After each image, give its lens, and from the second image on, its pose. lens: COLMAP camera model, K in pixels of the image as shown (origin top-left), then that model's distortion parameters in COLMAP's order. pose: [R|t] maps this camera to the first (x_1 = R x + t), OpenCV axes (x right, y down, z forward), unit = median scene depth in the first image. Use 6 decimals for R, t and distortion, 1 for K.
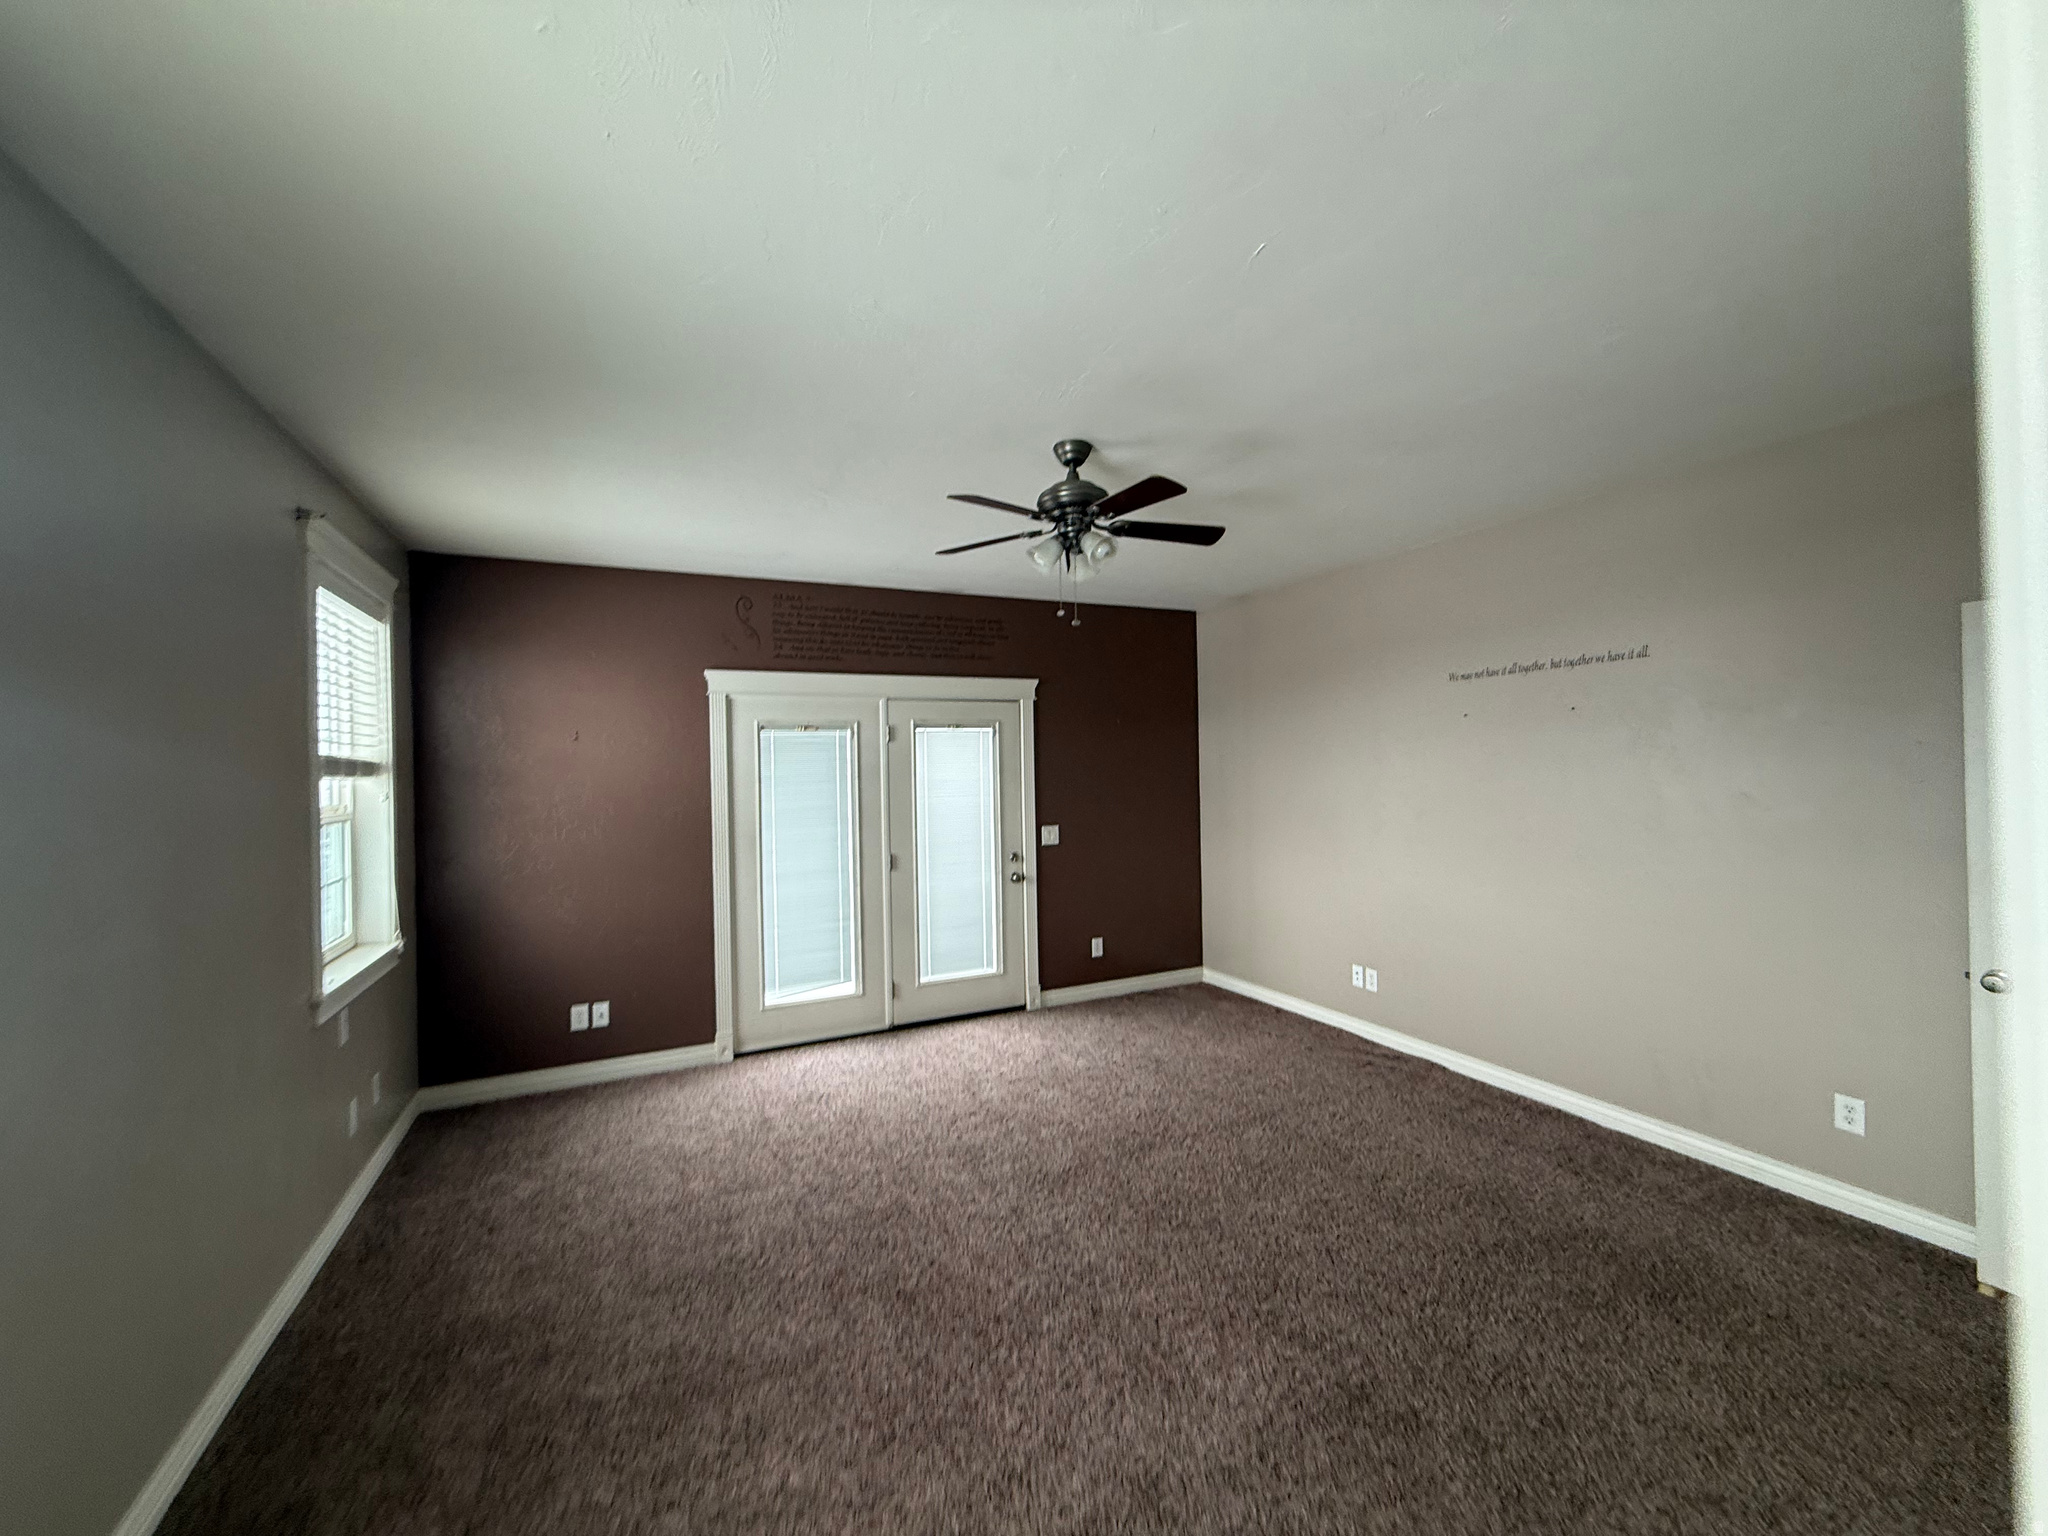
lens RADIAL K [[815.4, 0, 1016.9], [0, 815.4, 777.8], [0, 0, 1]] dist [-0.002592, -0.000282]
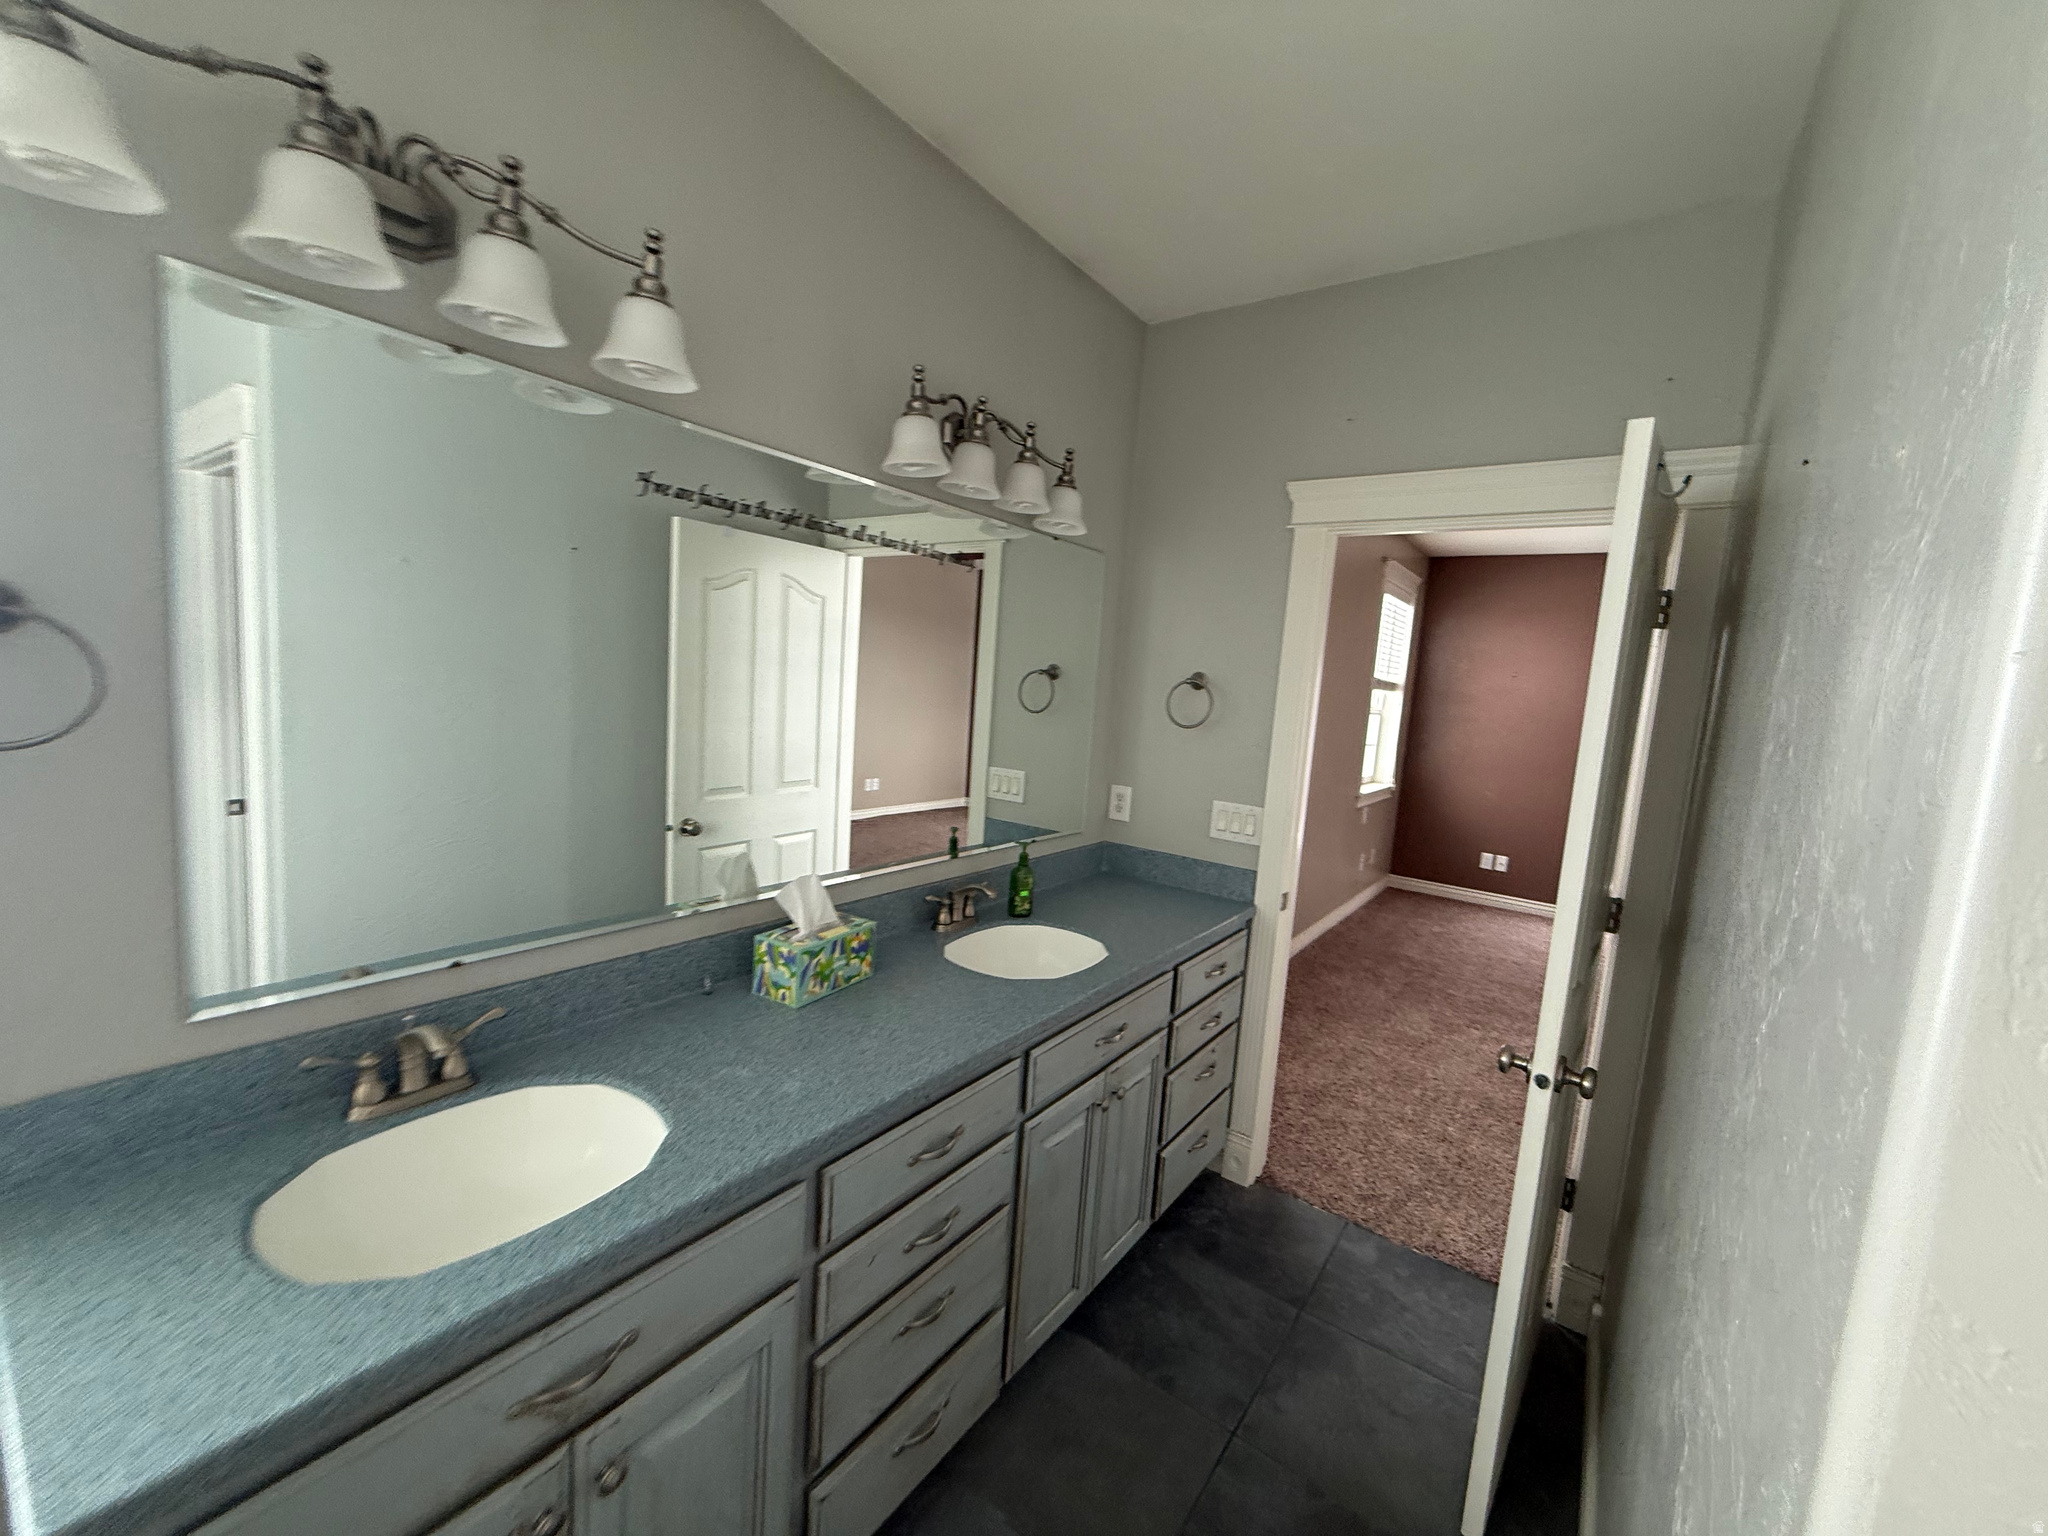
lens RADIAL K [[815.4, 0, 1027.7], [0, 815.4, 770.1], [0, 0, 1]] dist [-0.002592, -0.000282]
pose [[0.480443, 0.148191, -0.864415, 0.470448], [-0.086946, 0.988814, 0.121193, 0.026425], [0.872705, 0.016931, 0.487954, -0.678232]]
